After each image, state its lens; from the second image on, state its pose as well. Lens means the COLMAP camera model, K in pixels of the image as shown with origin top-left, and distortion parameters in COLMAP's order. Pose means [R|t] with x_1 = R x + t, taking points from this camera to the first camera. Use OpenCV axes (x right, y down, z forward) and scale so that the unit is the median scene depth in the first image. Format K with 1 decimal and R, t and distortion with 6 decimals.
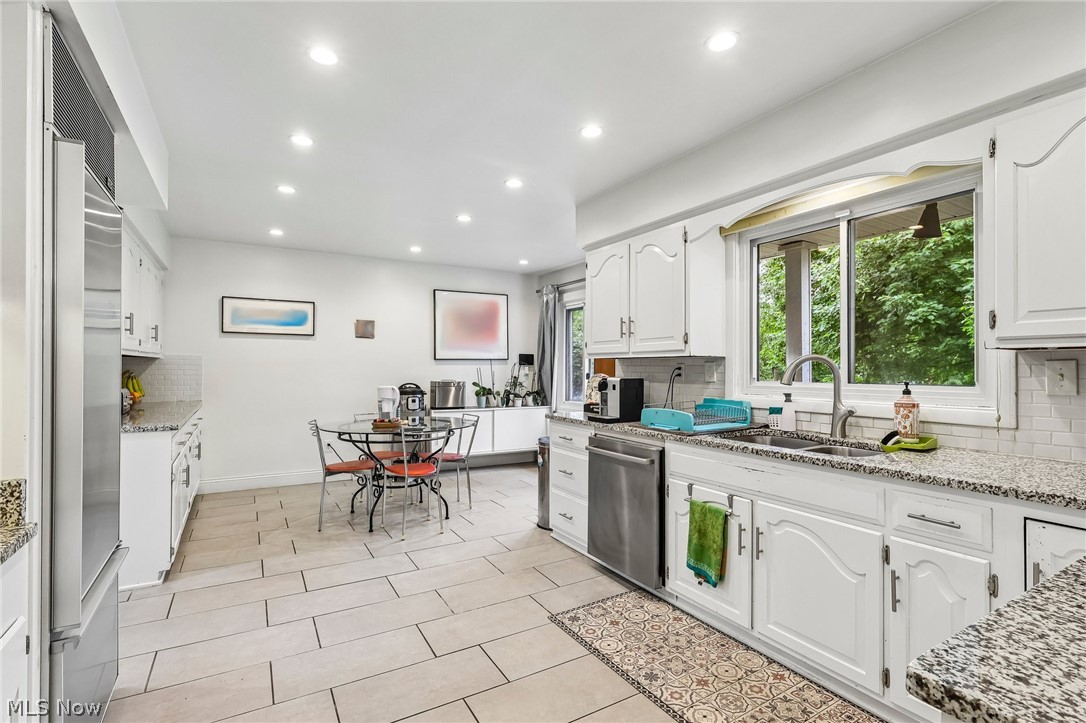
lens RADIAL K [[505.9, 0, 540.0], [0, 505.9, 367.9], [0, 0, 1]] dist [-0.001283, 0.000101]
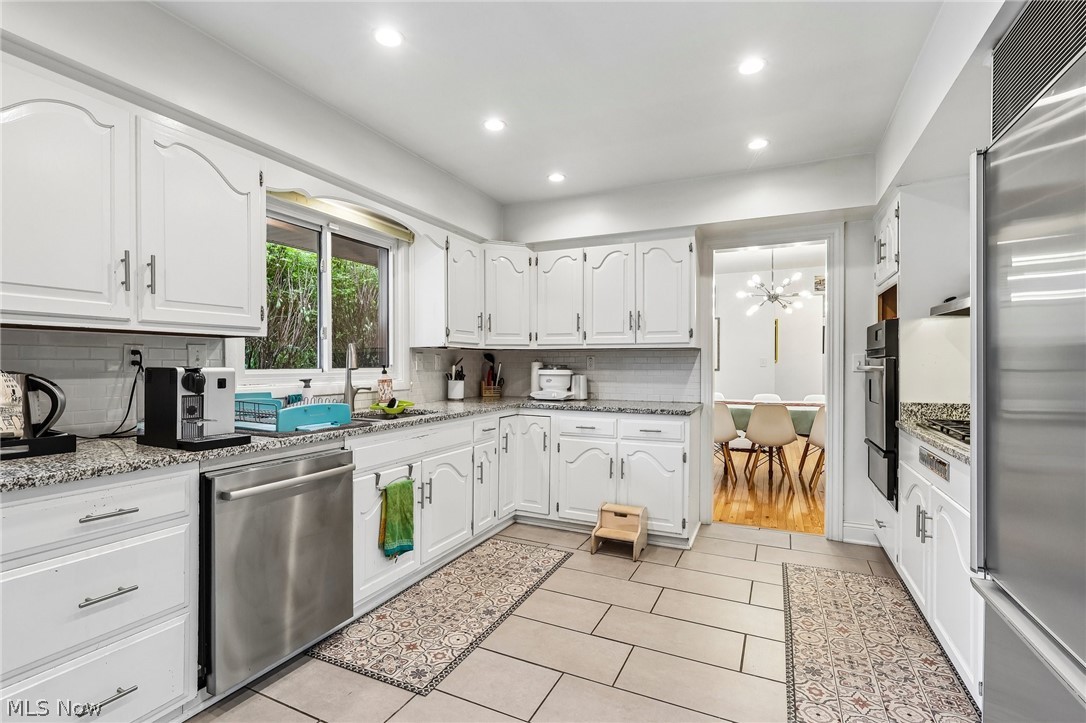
lens RADIAL K [[507.2, 0, 543.0], [0, 507.2, 361.5], [0, 0, 1]] dist [-0.004251, -0.000790]
pose [[-0.569847, -0.002311, 0.821748, -0.567737], [-0.004935, 0.999988, -0.000610, 0.011038], [-0.821736, -0.004403, -0.569851, 1.072467]]
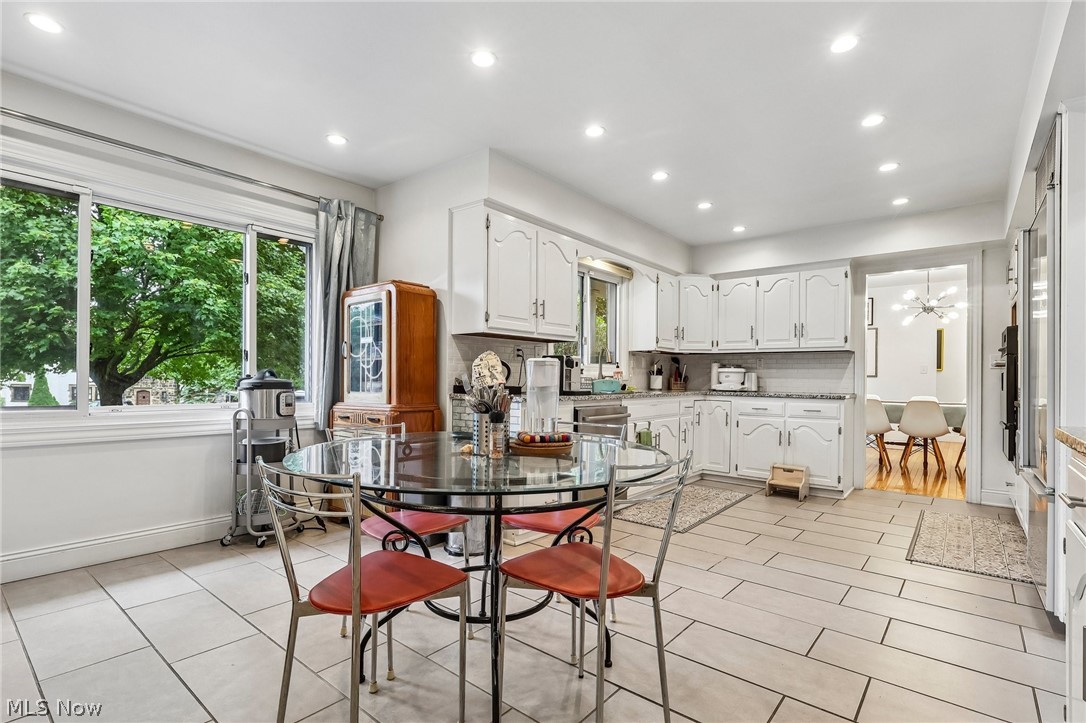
lens RADIAL K [[517.3, 0, 540.0], [0, 517.3, 371.8], [0, 0, 1]] dist [0.002955, 0.000495]
pose [[-0.343916, 0.001231, 0.939000, -0.963659], [-0.014022, 0.999881, -0.006446, 0.065471], [-0.938896, -0.015383, -0.343857, 1.544175]]
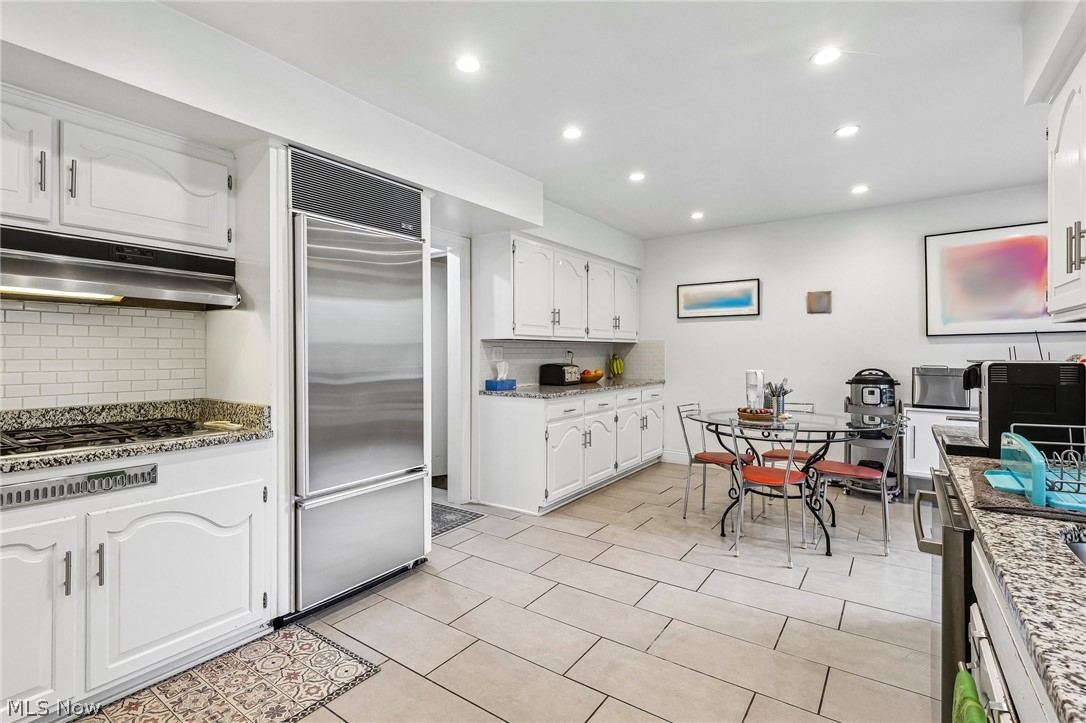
lens RADIAL K [[511.1, 0, 538.5], [0, 511.1, 358.0], [0, 0, 1]] dist [-0.001273, -0.000030]
pose [[0.409297, 0.002987, -0.912396, 0.425106], [0.006173, 0.999963, 0.006042, 0.011525], [0.912380, -0.008105, 0.409264, 0.439055]]
